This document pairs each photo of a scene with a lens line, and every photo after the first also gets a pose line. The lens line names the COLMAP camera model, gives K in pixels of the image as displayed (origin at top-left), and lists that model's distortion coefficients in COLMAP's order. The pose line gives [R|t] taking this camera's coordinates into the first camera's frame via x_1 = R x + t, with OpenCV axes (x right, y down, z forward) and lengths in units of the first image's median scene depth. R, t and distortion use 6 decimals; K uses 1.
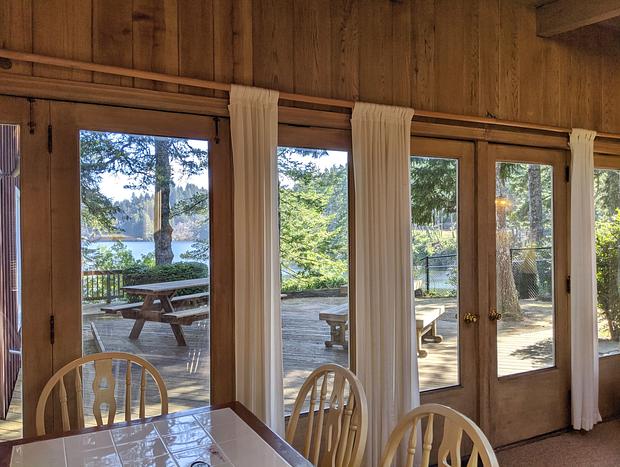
lens RADIAL K [[500.3, 0, 317.3], [0, 500.3, 233.6], [0, 0, 1]] dist [0.092897, -0.162817]
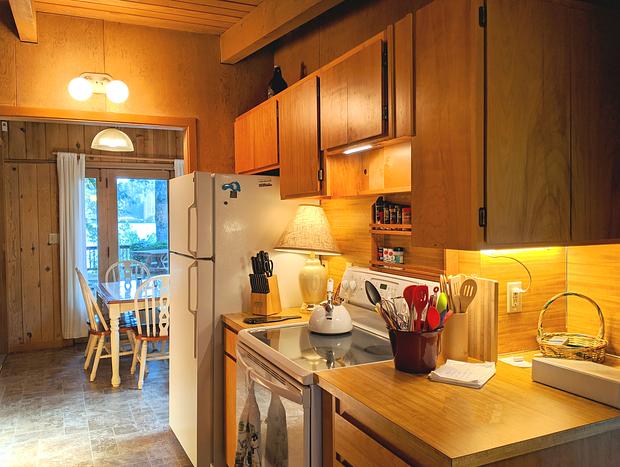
lens RADIAL K [[511.3, 0, 311.7], [0, 511.3, 223.2], [0, 0, 1]] dist [0.094805, -0.172780]
pose [[0.999679, -0.002595, -0.025189, 0.199390], [0.003009, 0.999861, 0.016408, -0.003704], [0.025143, -0.016478, 0.999548, -0.541427]]
